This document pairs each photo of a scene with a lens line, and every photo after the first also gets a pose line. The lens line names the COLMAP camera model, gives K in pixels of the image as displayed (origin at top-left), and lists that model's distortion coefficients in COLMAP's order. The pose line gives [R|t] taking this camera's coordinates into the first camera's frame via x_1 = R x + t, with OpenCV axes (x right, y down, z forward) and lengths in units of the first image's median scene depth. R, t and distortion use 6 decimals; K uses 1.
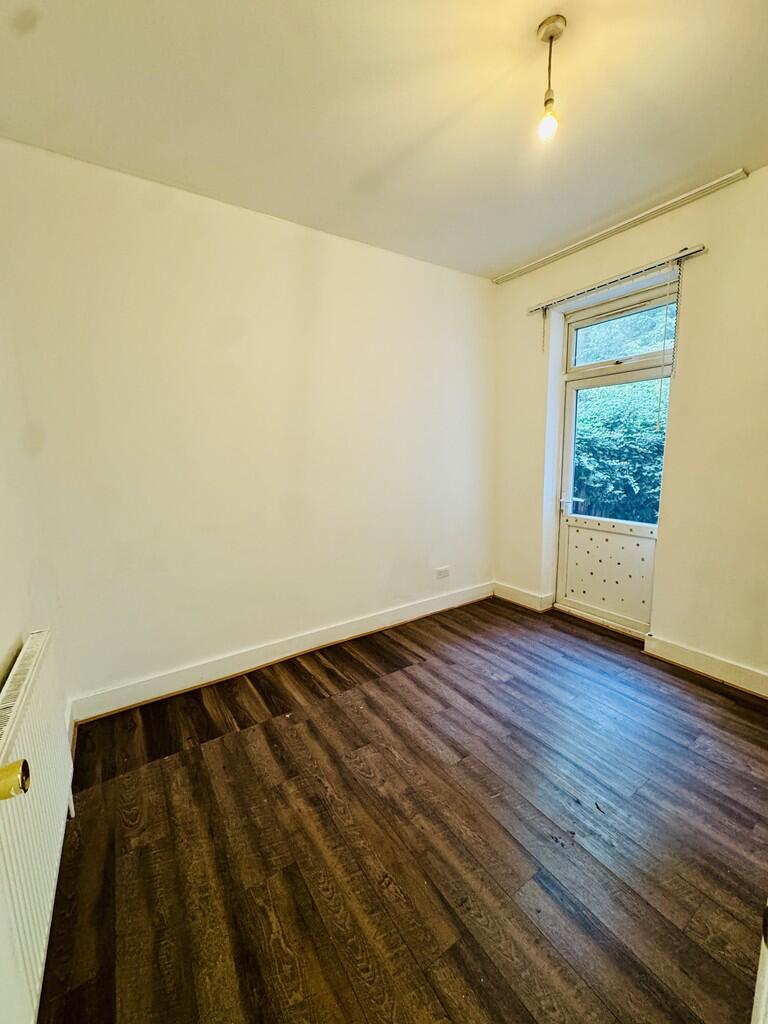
lens RADIAL K [[404.8, 0, 384.0], [0, 404.8, 512.0], [0, 0, 1]] dist [0.000706, -0.000051]
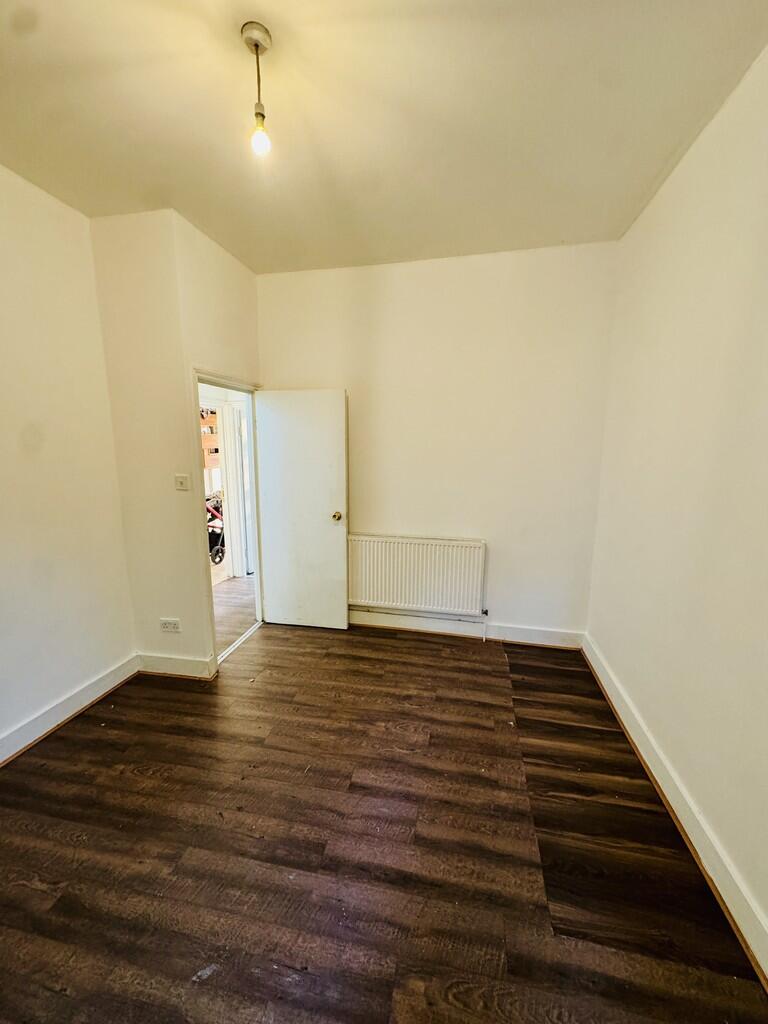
lens RADIAL K [[404.8, 0, 384.0], [0, 404.8, 512.0], [0, 0, 1]] dist [0.000706, -0.000051]
pose [[-0.703830, 0.140142, -0.696407, 0.736502], [-0.092823, 0.953798, 0.285750, -0.314259], [0.704277, 0.265762, -0.658304, 1.538608]]
